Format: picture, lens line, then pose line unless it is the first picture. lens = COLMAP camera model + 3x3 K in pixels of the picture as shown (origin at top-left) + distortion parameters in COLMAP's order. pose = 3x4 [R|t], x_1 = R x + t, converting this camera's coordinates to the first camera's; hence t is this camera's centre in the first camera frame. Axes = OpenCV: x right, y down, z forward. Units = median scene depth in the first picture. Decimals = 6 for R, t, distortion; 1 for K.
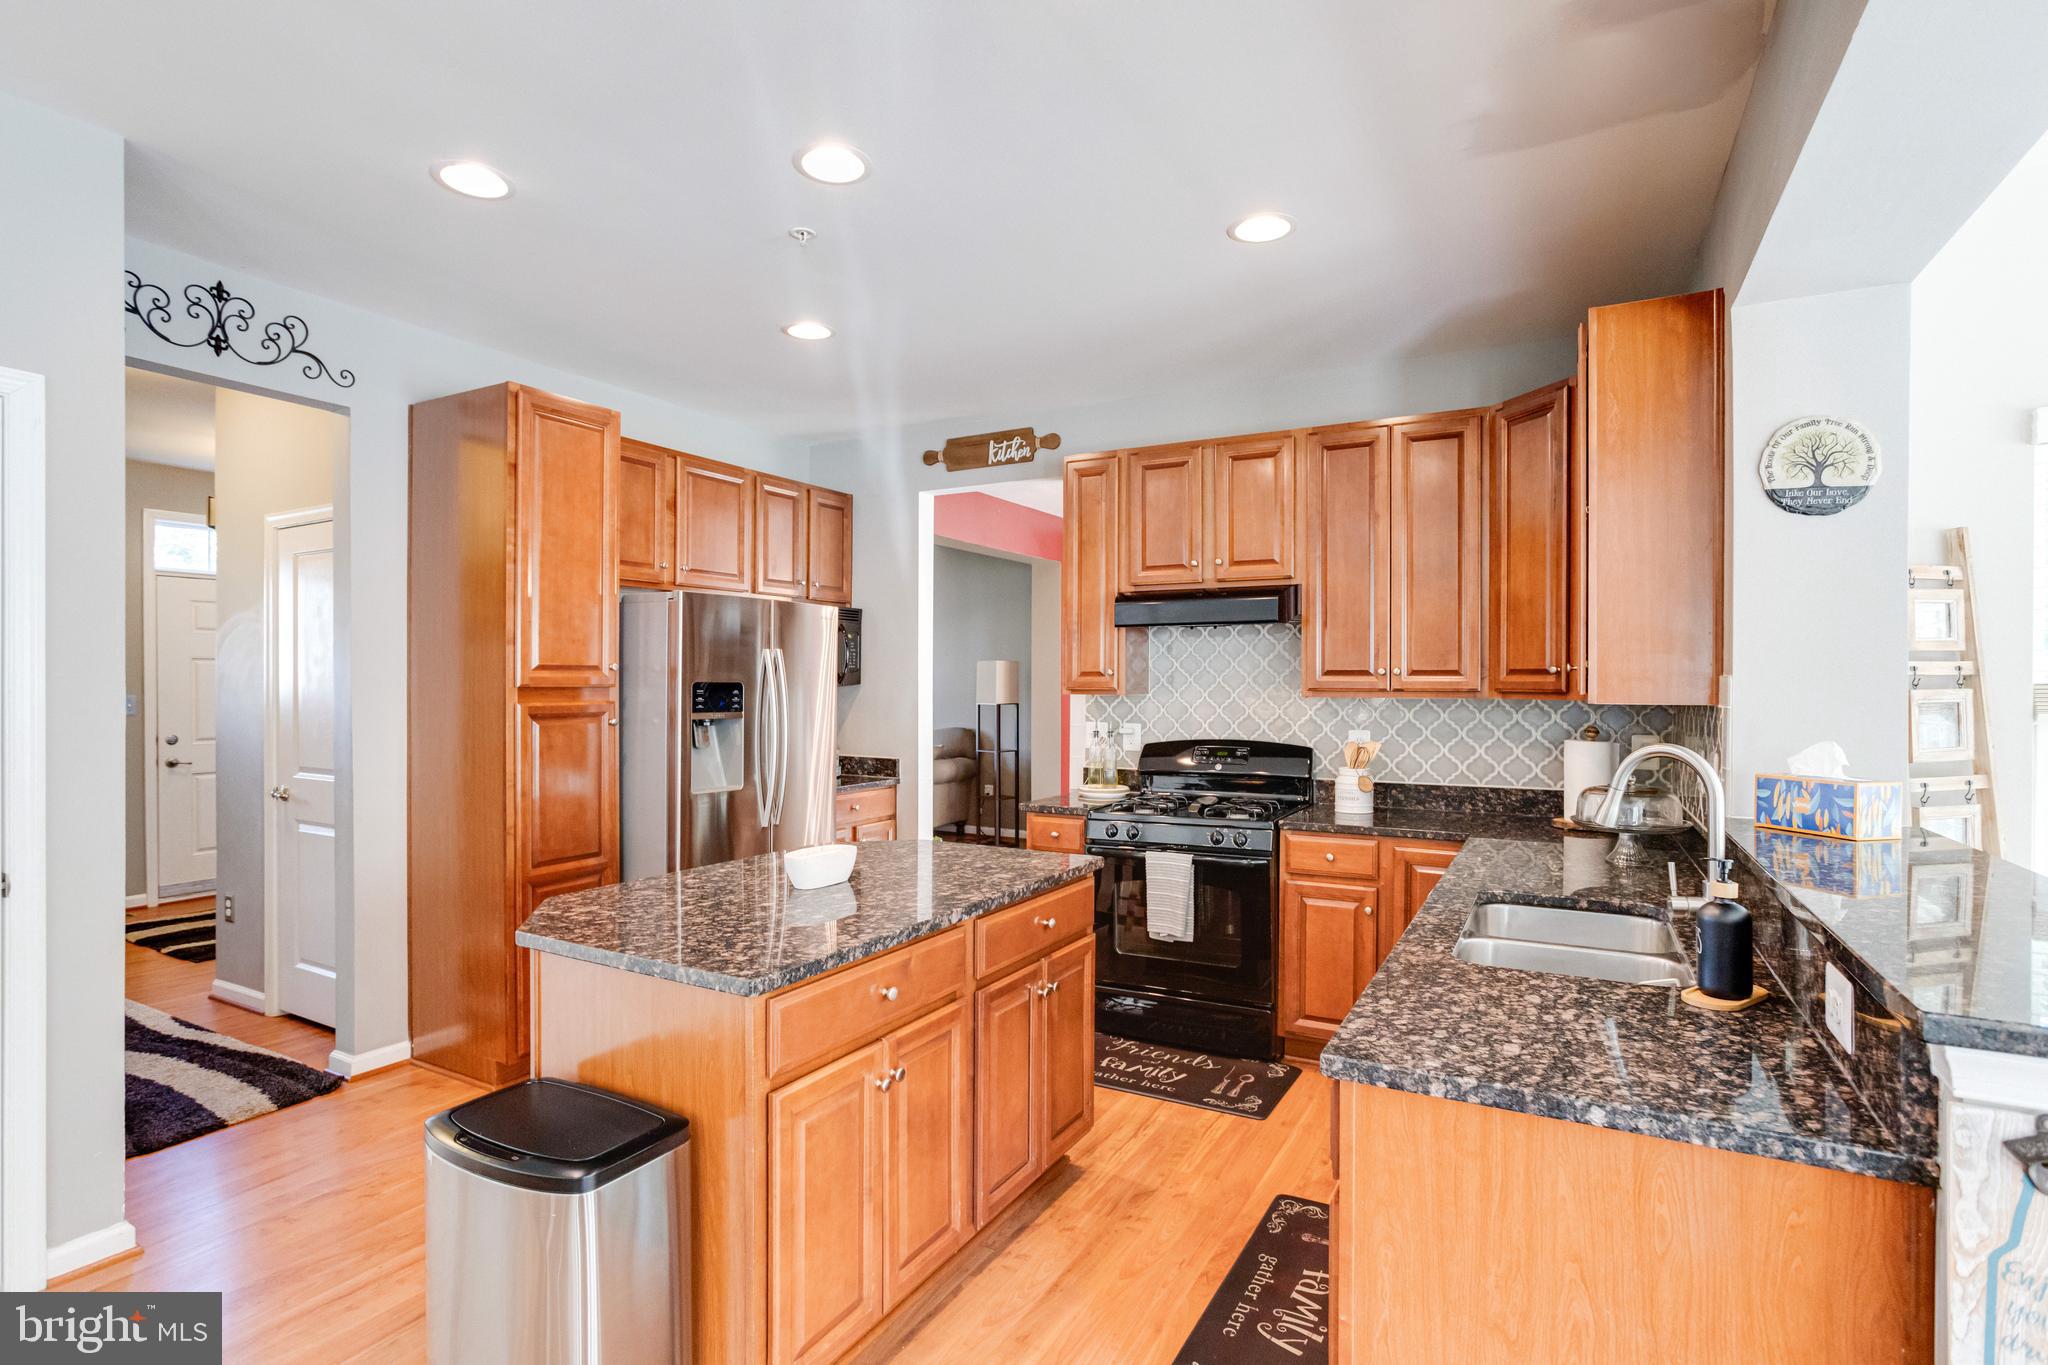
lens RADIAL K [[989.8, 0, 1029.5], [0, 989.8, 687.9], [0, 0, 1]] dist [-0.036003, 0.017963]
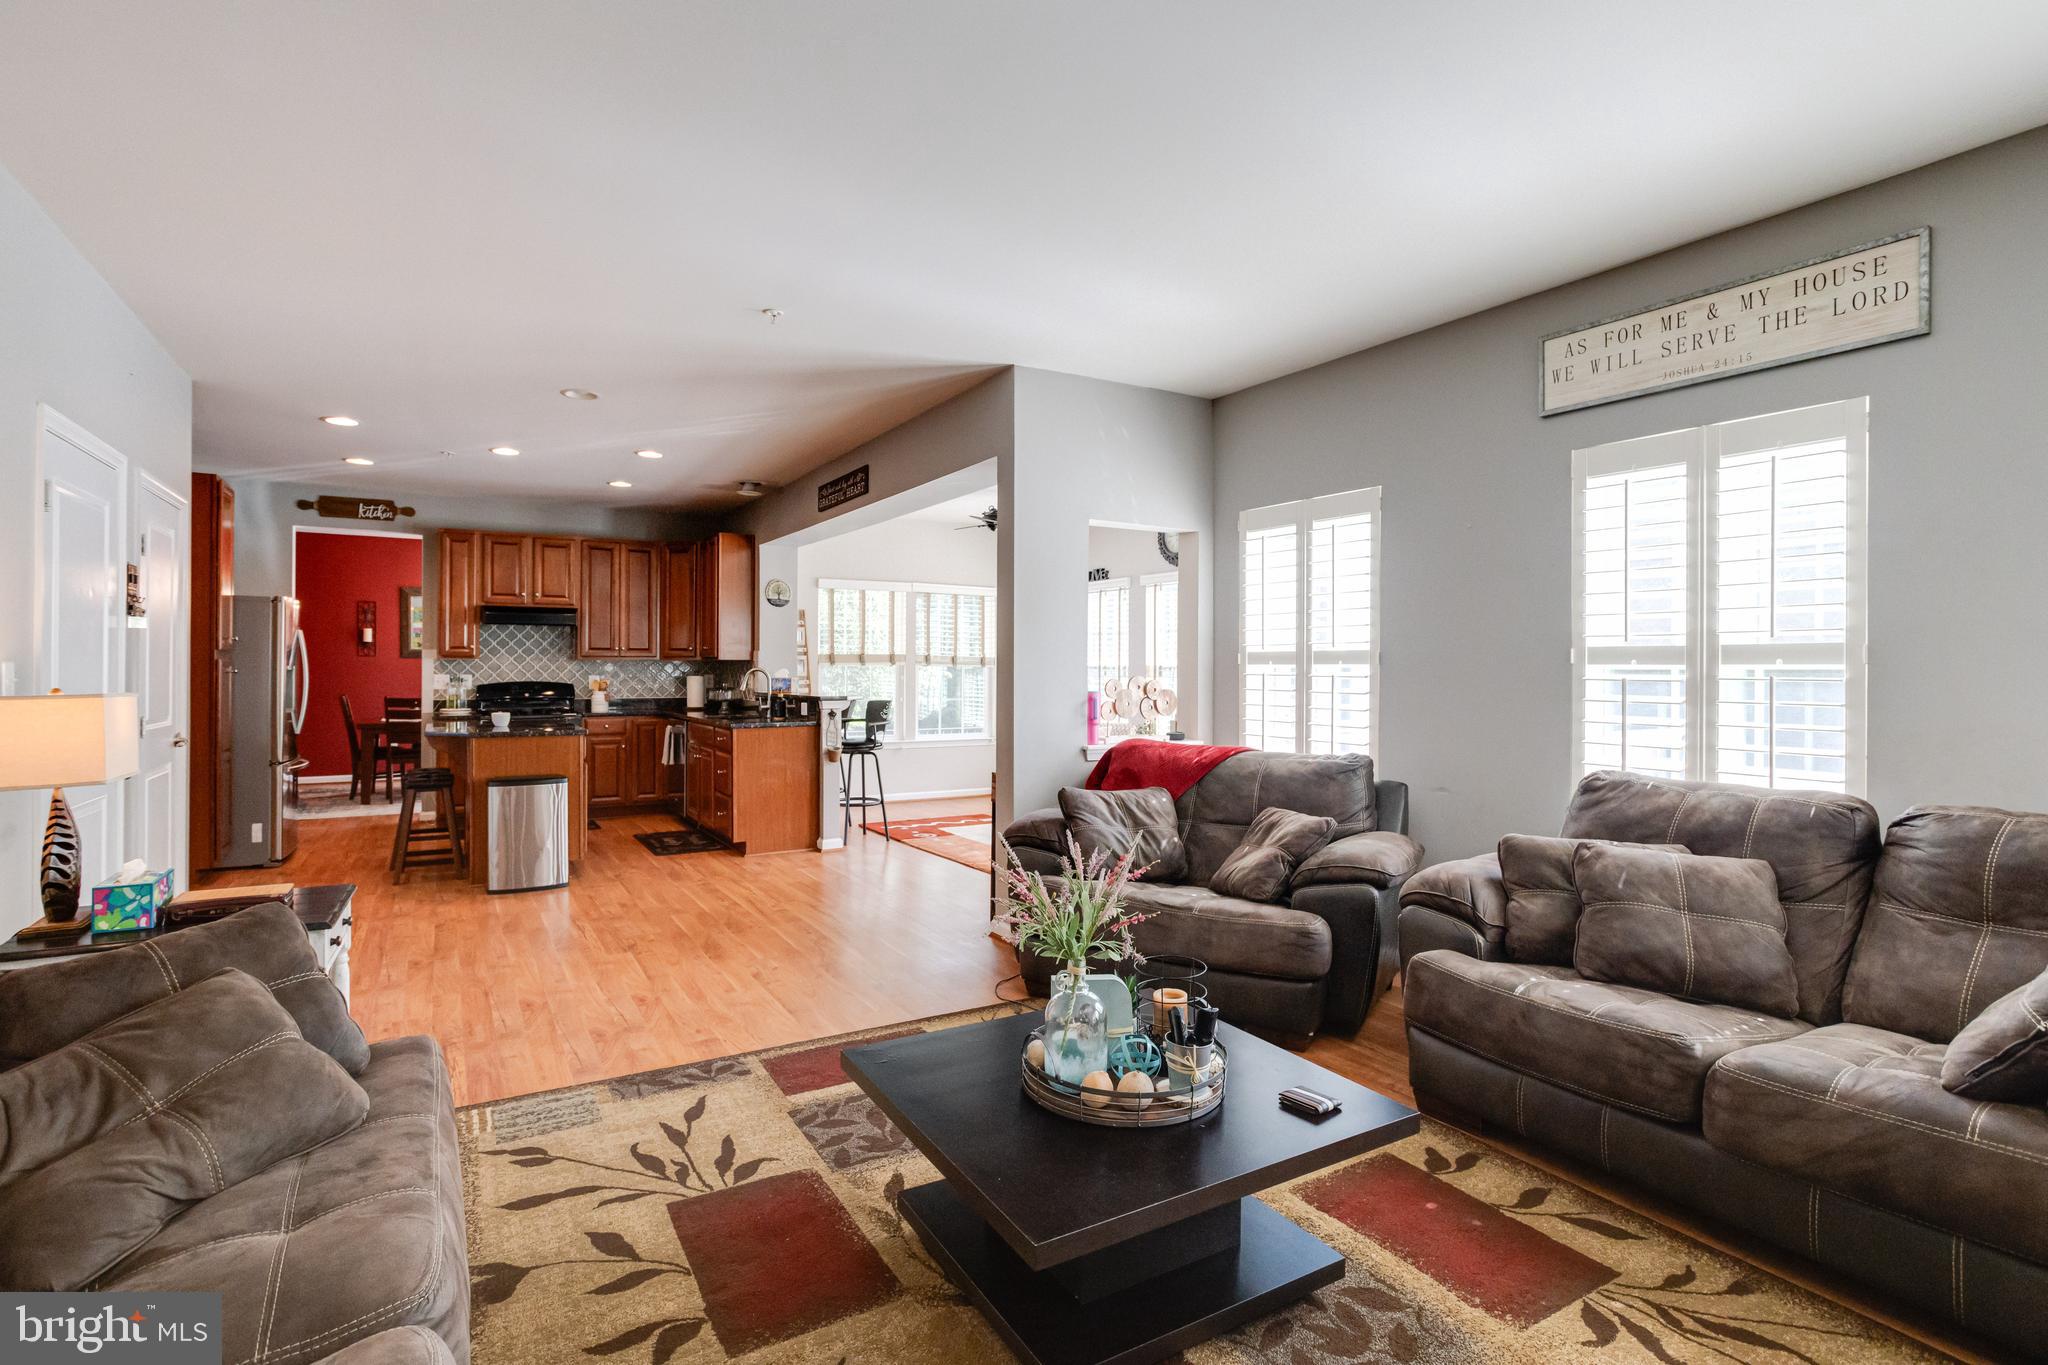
lens RADIAL K [[987.3, 0, 1032.8], [0, 987.3, 673.8], [0, 0, 1]] dist [-0.045861, 0.022481]
pose [[0.492007, -0.007440, 0.870560, -1.195963], [0.002282, 0.999971, 0.007256, 0.029427], [-0.870588, -0.001583, 0.492010, -1.015415]]
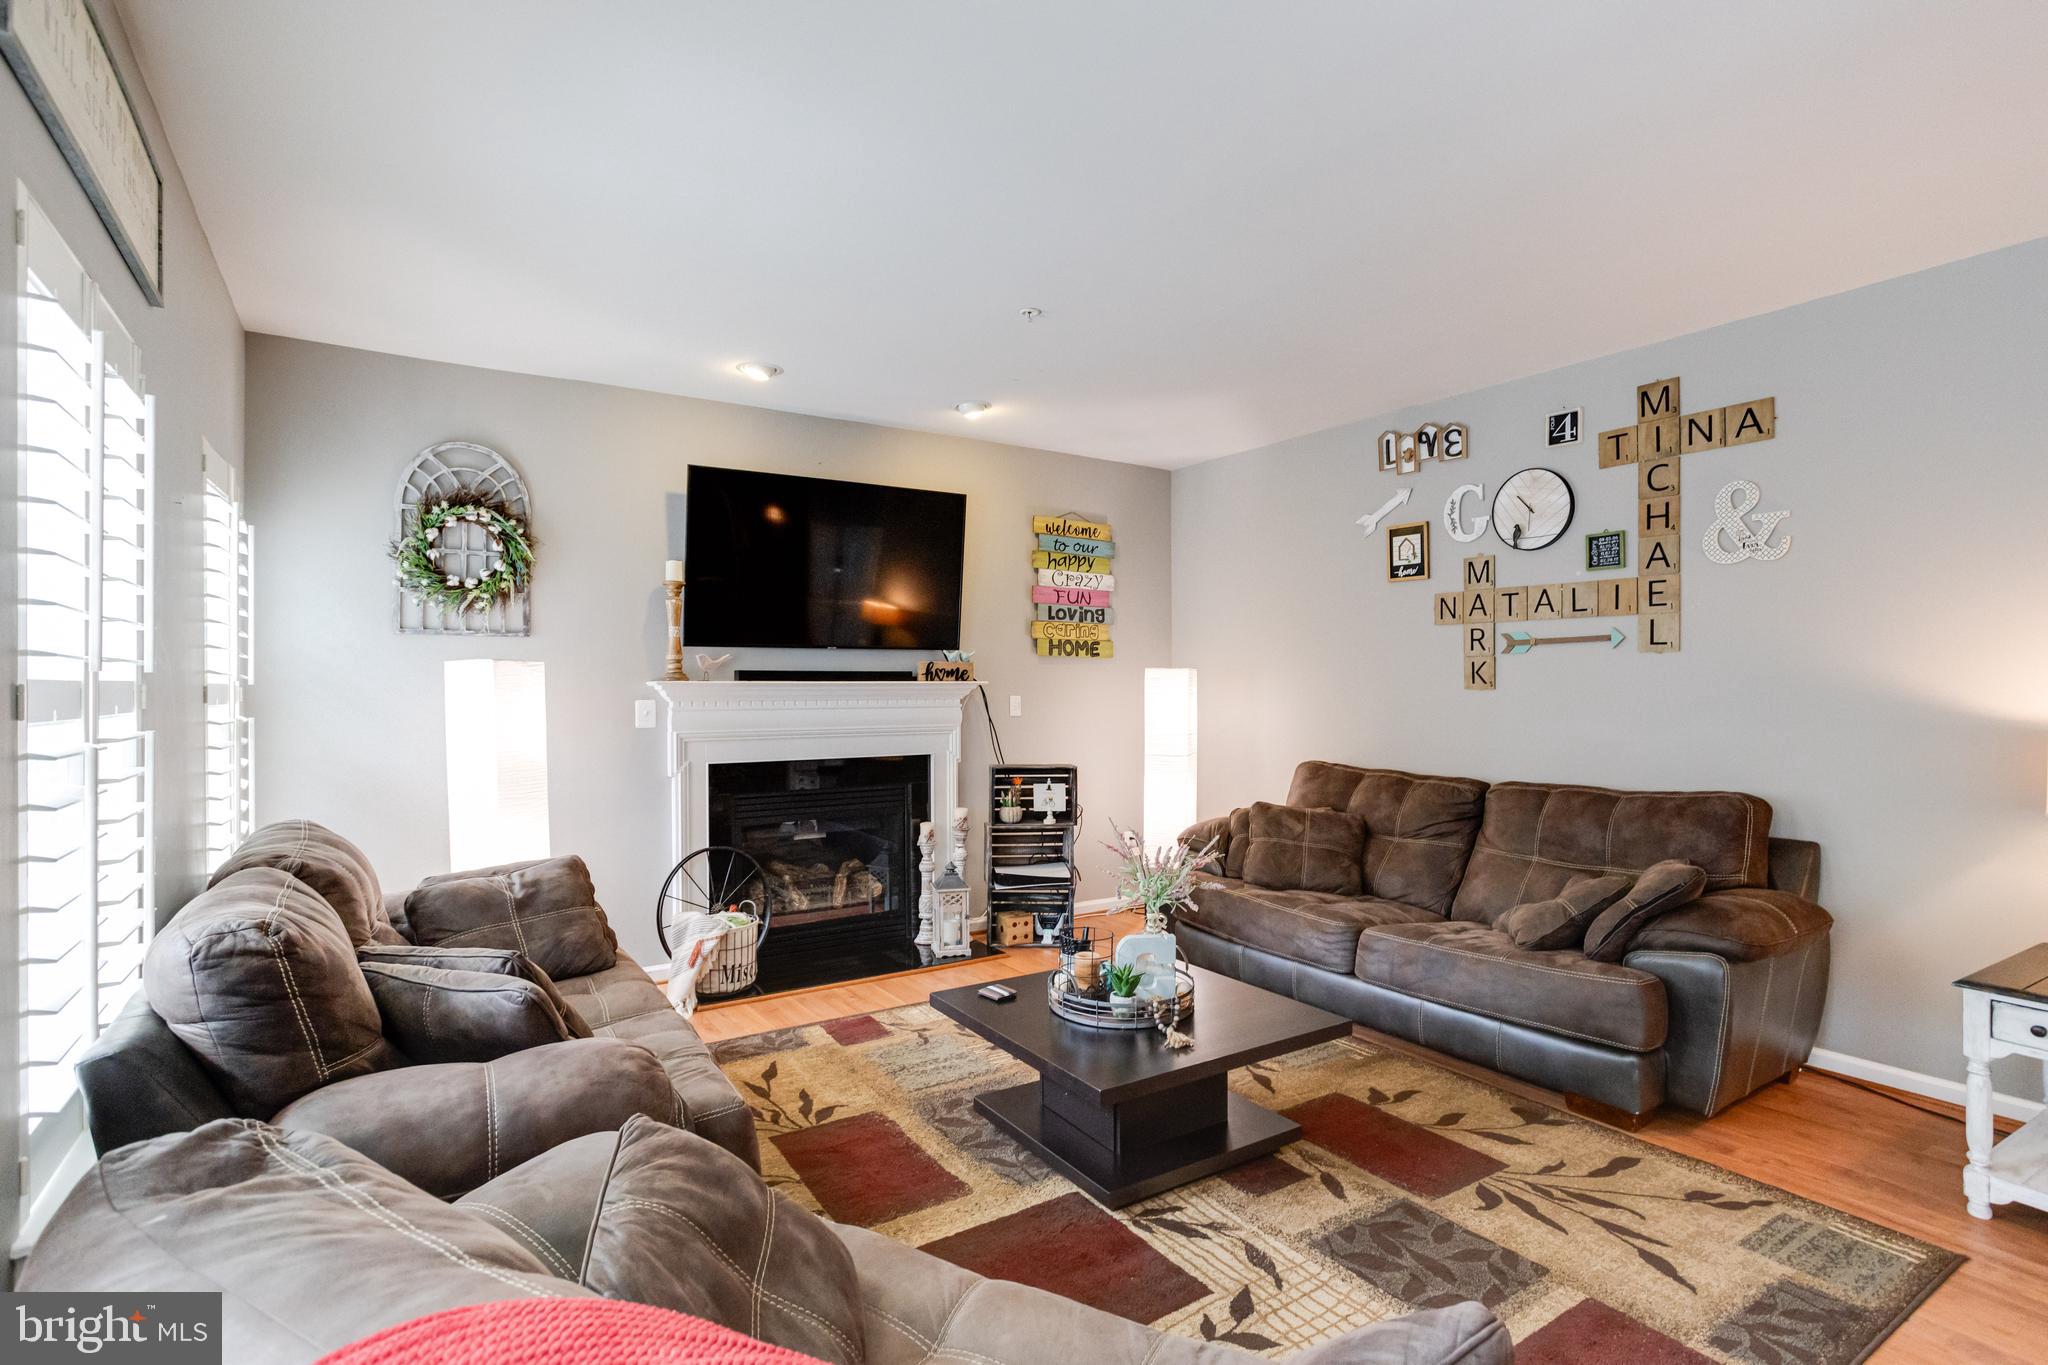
lens RADIAL K [[983.3, 0, 1029.0], [0, 983.3, 682.5], [0, 0, 1]] dist [-0.055475, 0.045192]
pose [[-0.460397, -0.003948, -0.887704, 0.084187], [-0.003069, 0.999991, -0.002856, 0.011892], [0.887708, 0.001410, -0.460405, -0.474574]]
